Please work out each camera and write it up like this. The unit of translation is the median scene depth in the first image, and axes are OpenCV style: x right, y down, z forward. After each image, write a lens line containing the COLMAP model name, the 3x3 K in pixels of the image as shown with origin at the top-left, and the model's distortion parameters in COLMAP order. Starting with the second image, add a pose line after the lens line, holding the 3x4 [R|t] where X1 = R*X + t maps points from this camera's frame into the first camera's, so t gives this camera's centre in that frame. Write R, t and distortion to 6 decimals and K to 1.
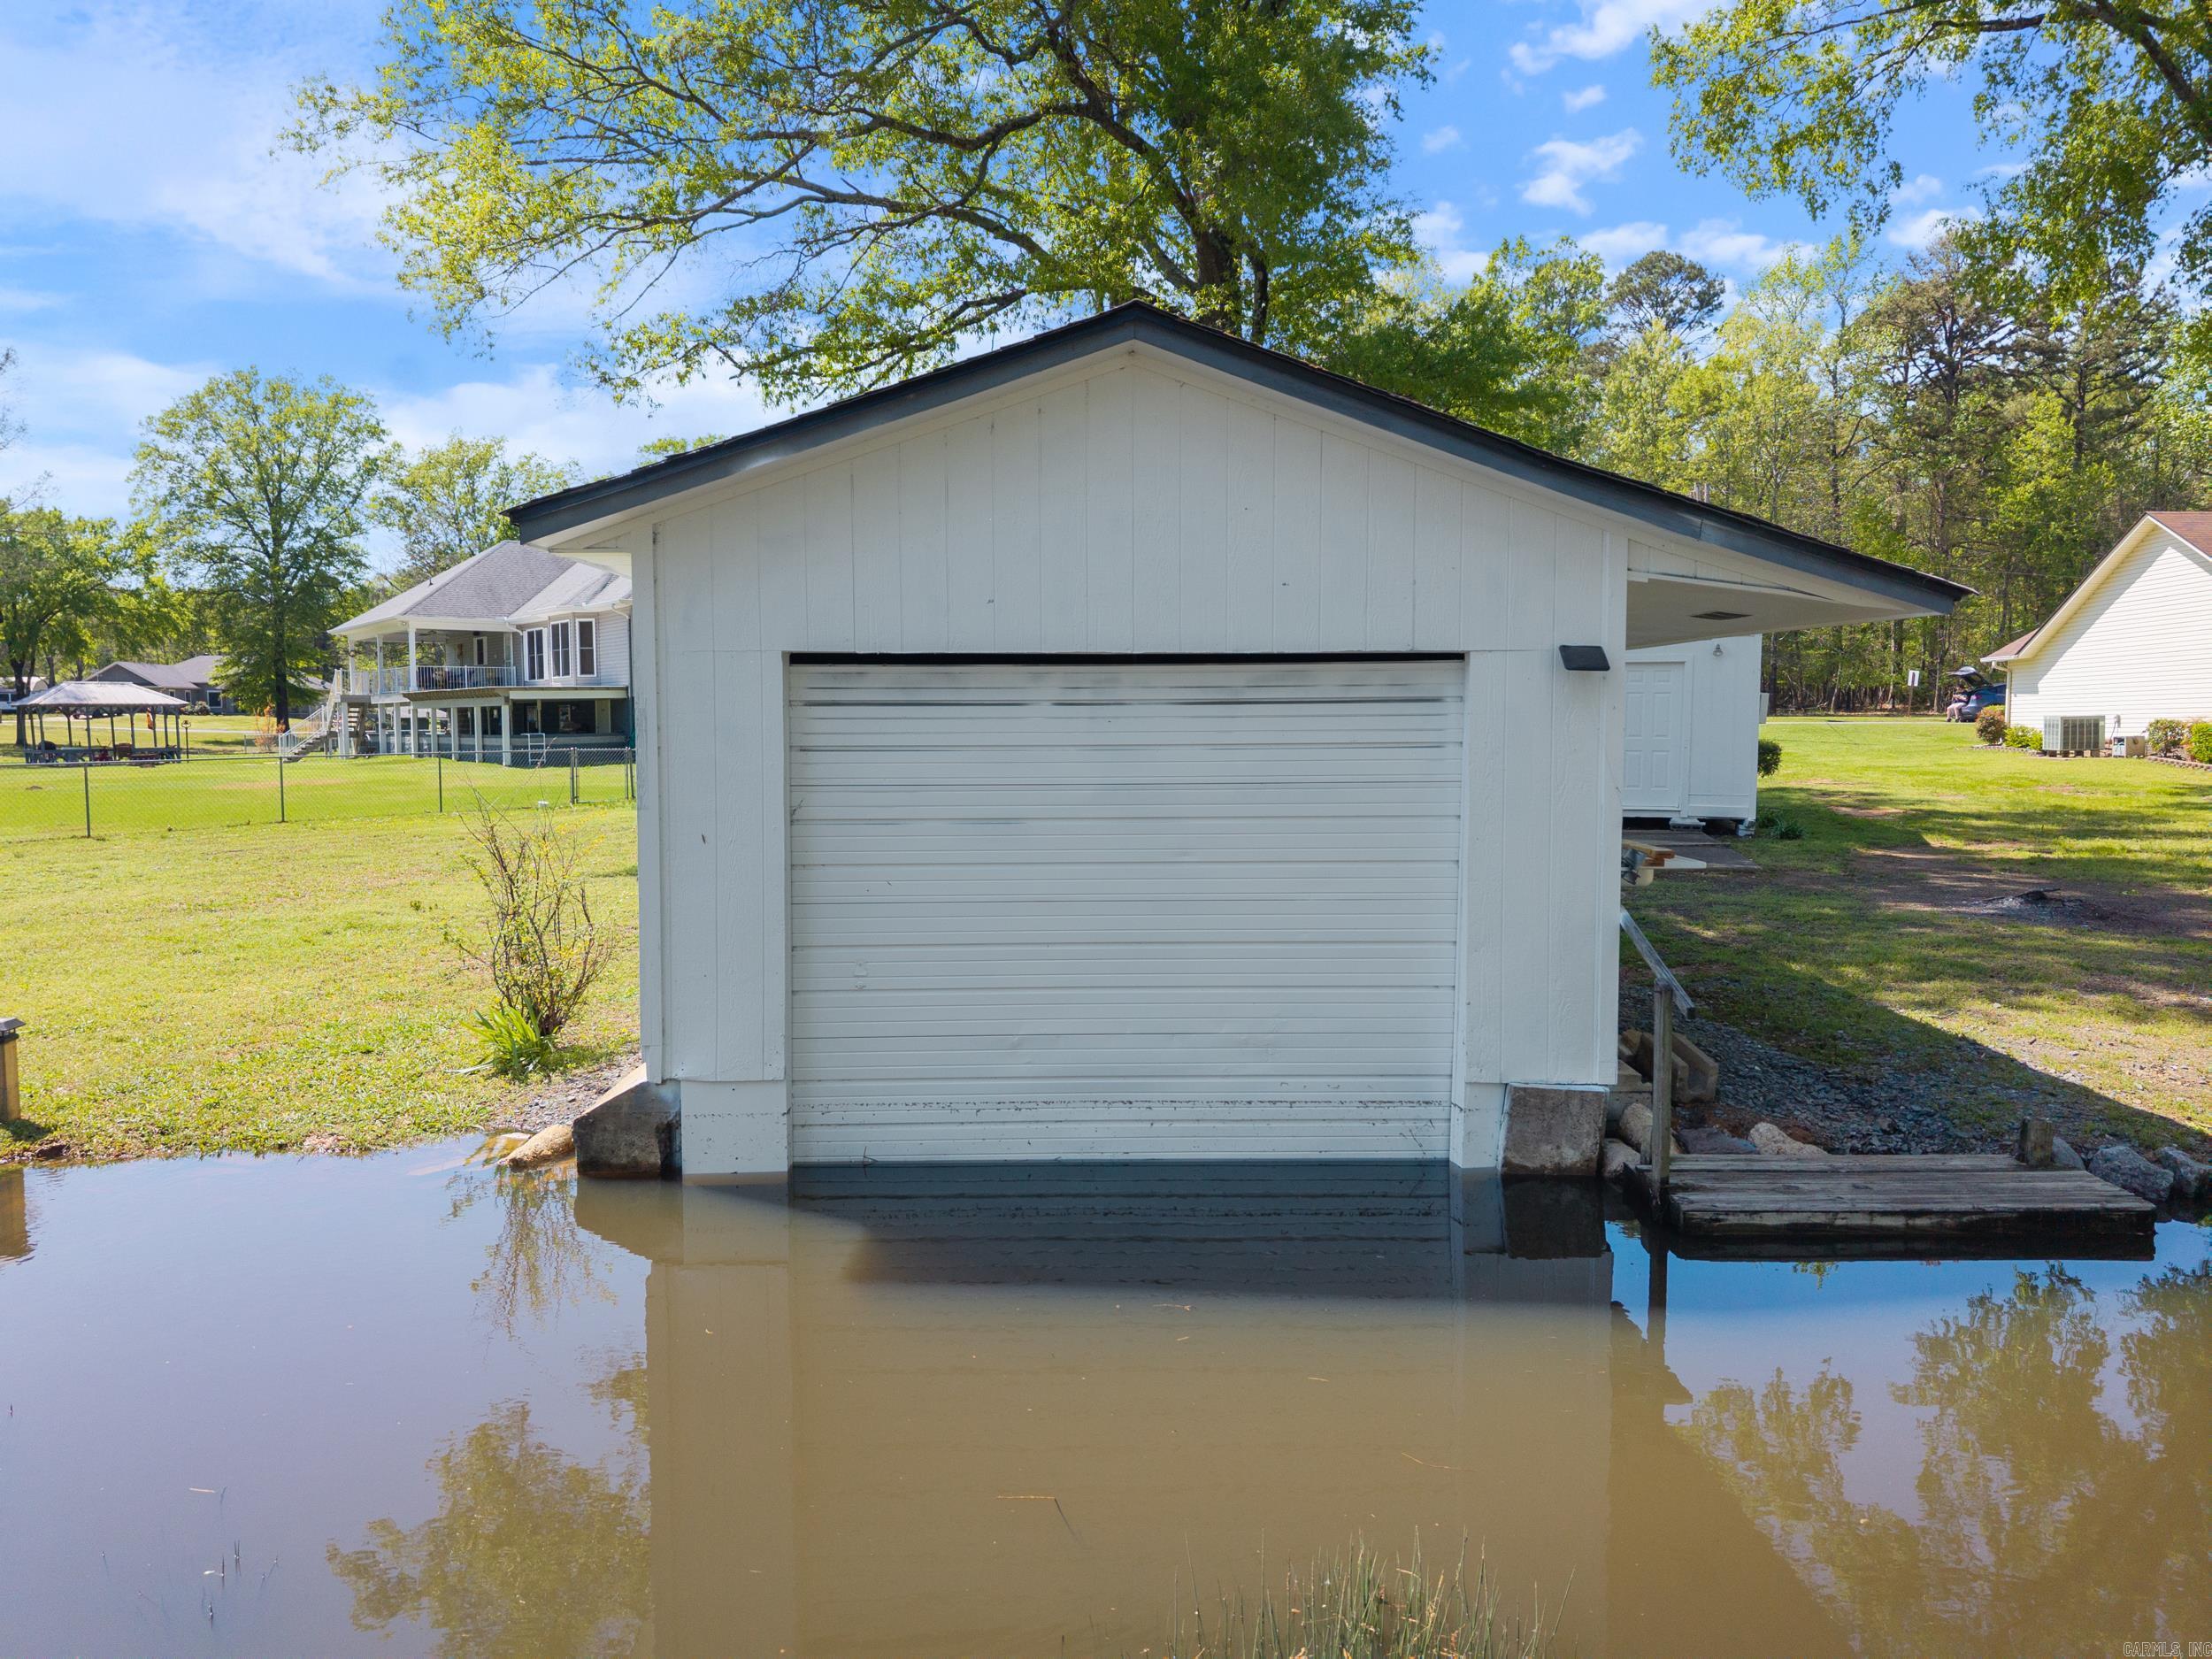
lens RADIAL K [[1495.5, 0, 1106.0], [0, 1495.5, 829.5], [0, 0, 1]] dist [0.002609, -0.001919]
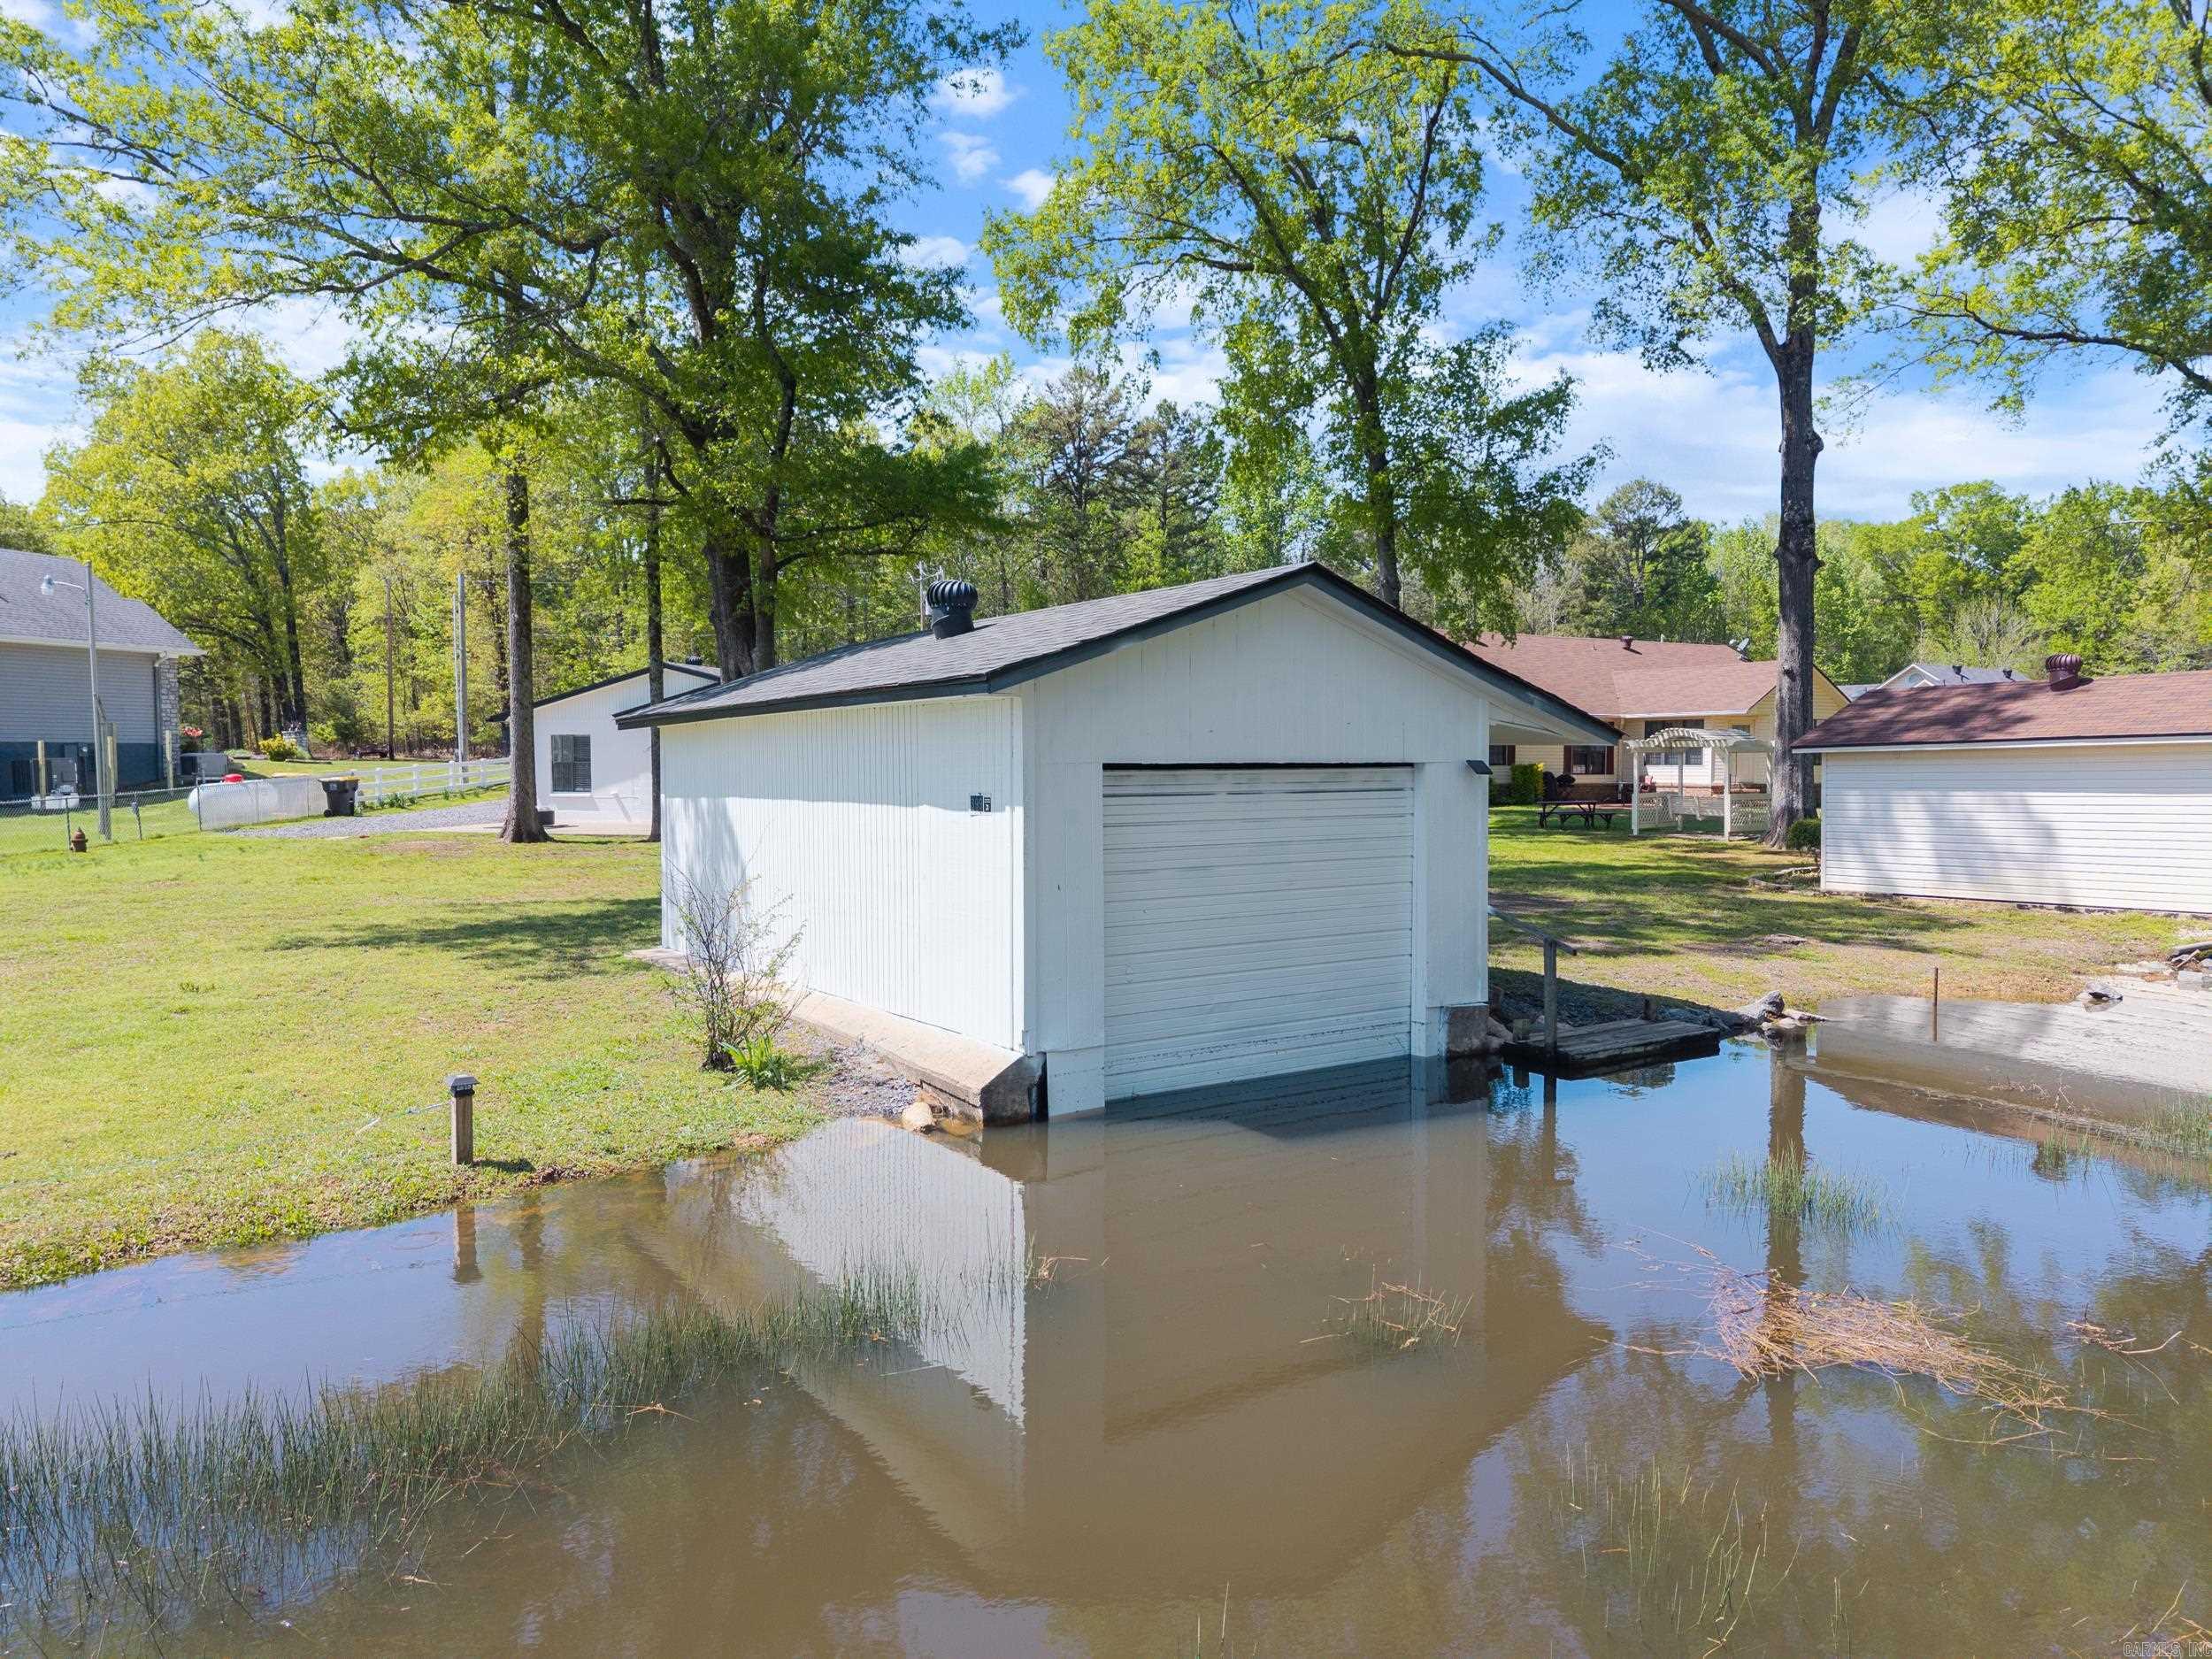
lens RADIAL K [[1495.5, 0, 1106.0], [0, 1495.5, 829.5], [0, 0, 1]] dist [0.002609, -0.001919]
pose [[0.833735, -0.020928, 0.551769, -1.024465], [0.035168, 0.999265, -0.015238, -0.026084], [-0.551044, 0.032109, 0.833858, -0.257367]]
